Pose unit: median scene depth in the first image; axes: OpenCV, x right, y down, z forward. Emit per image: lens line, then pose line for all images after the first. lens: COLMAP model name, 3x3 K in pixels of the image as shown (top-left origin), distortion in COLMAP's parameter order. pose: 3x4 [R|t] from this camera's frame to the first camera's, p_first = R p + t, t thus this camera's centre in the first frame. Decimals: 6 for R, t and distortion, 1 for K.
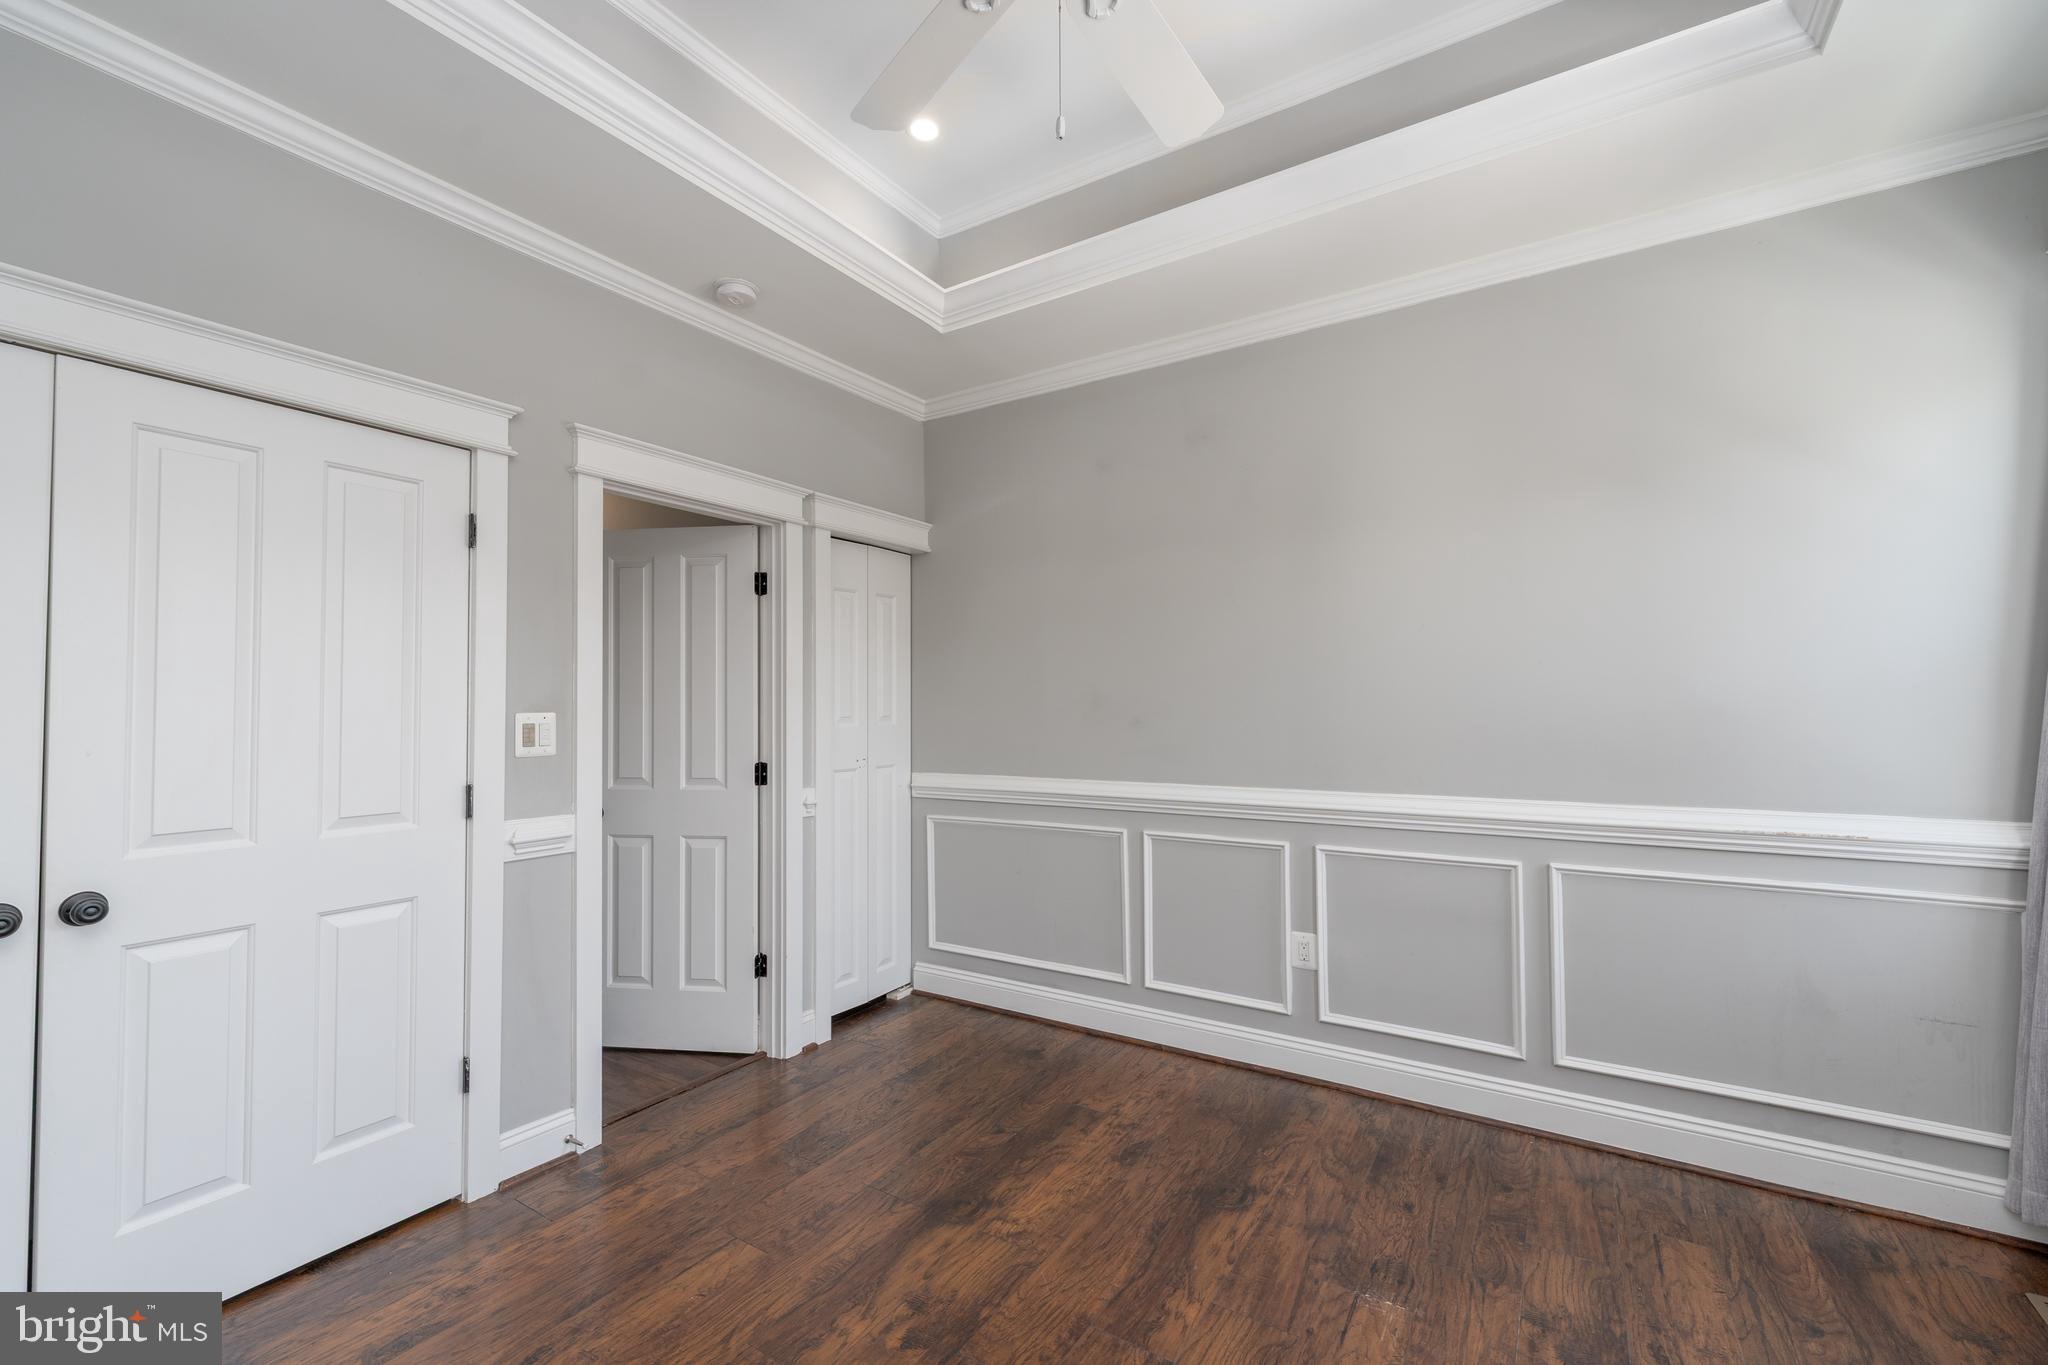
lens RADIAL K [[846.2, 0, 996.2], [0, 846.2, 695.1], [0, 0, 1]] dist [0.002834, 0.000329]
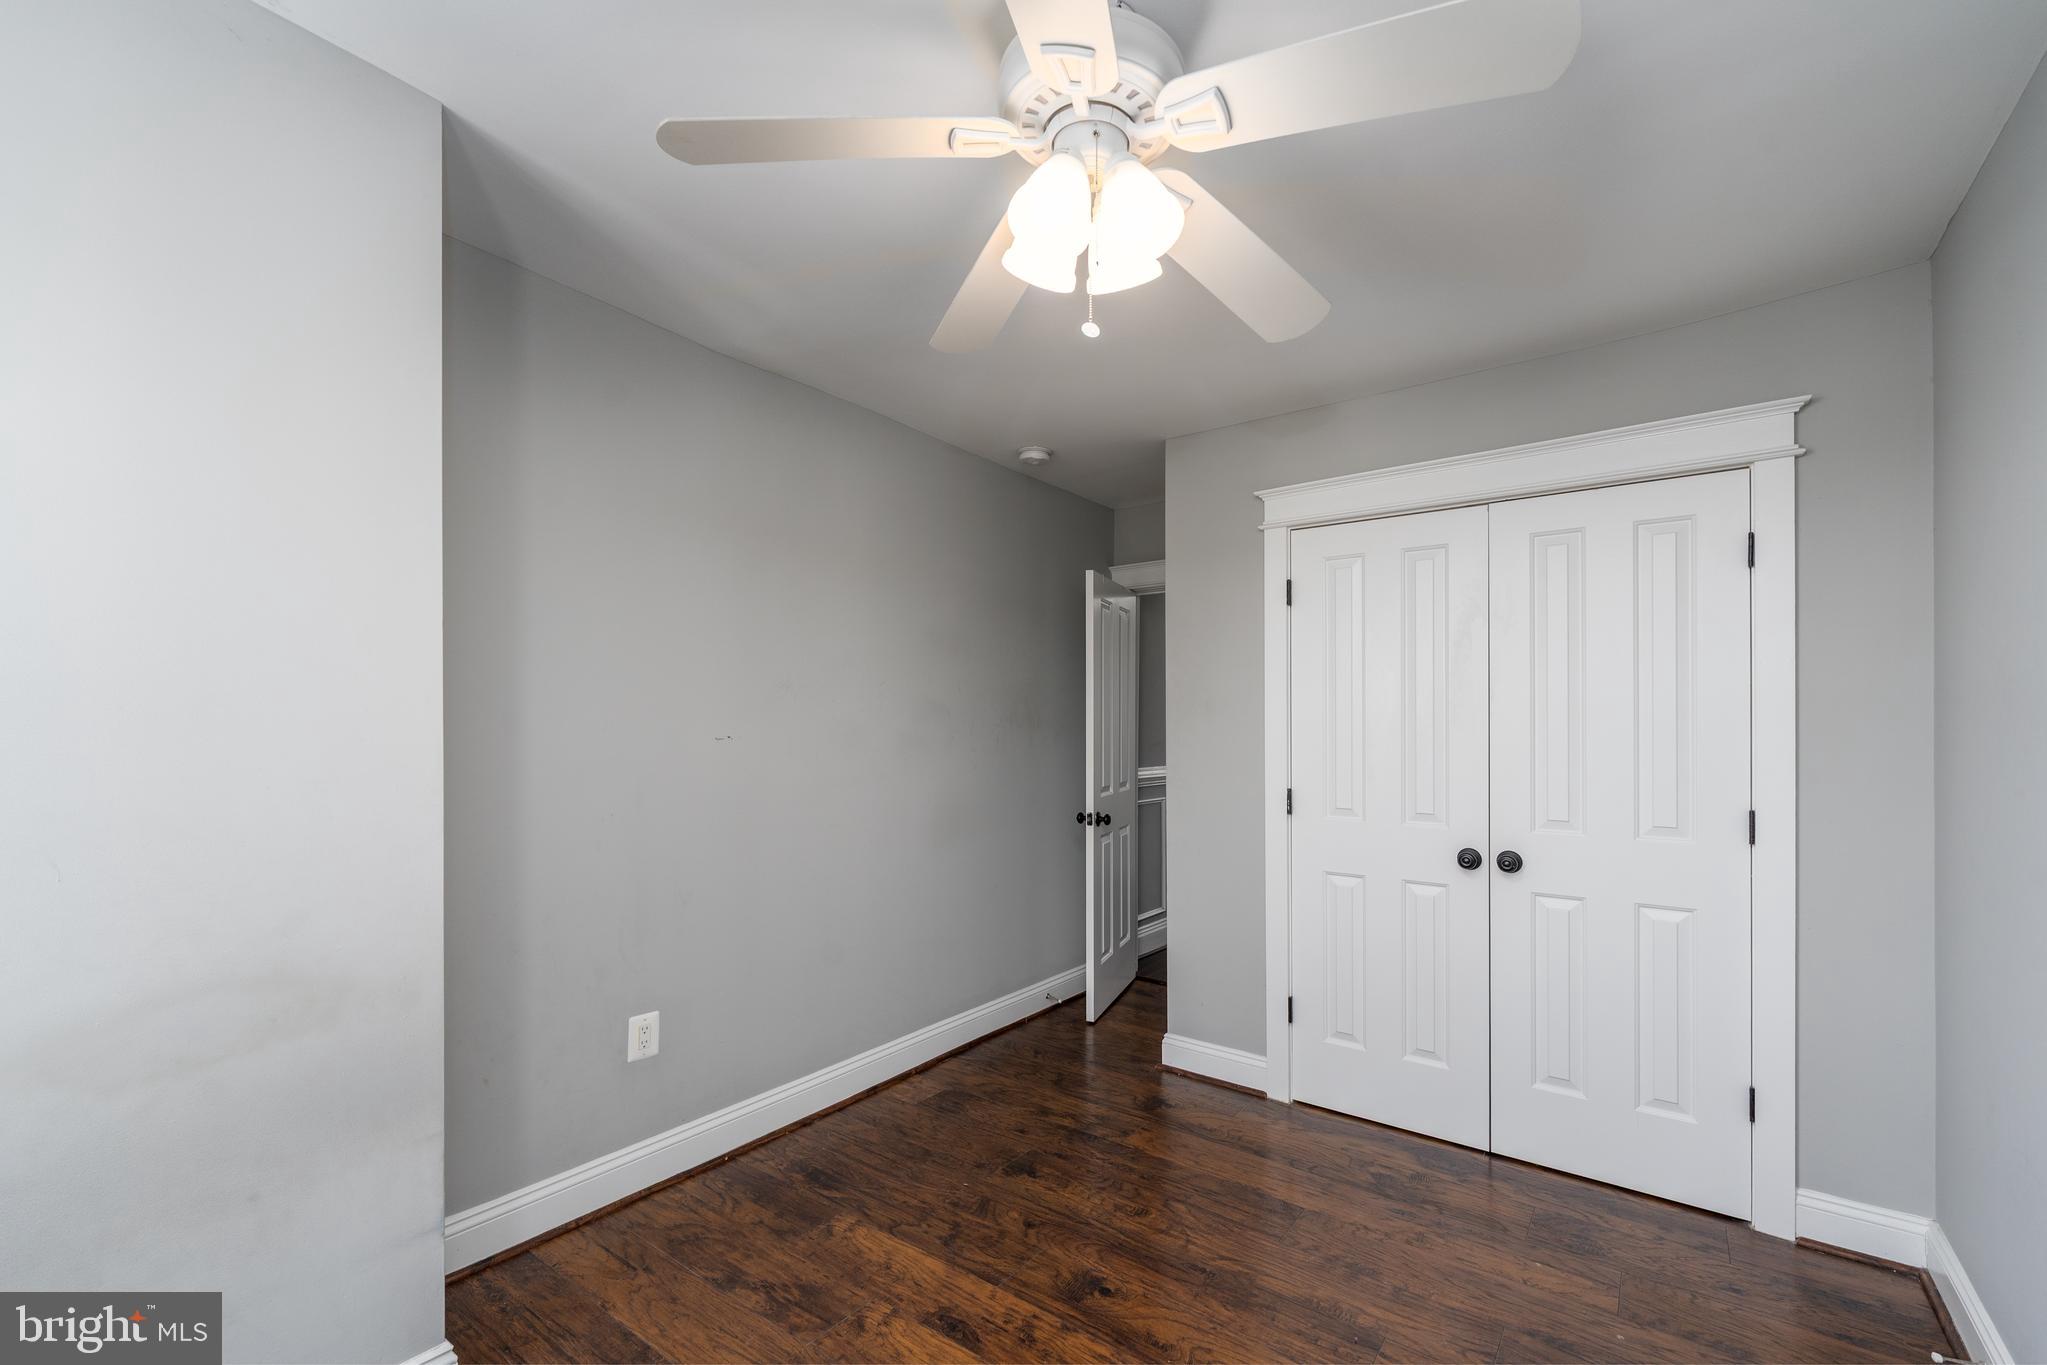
lens RADIAL K [[830.4, 0, 1027.4], [0, 830.4, 724.6], [0, 0, 1]] dist [-0.000098, -0.000025]
pose [[-0.077398, 0.007878, -0.996969, 0.410204], [0.025515, 0.999657, 0.005918, -0.020271], [0.996674, -0.024980, -0.077572, 0.246920]]
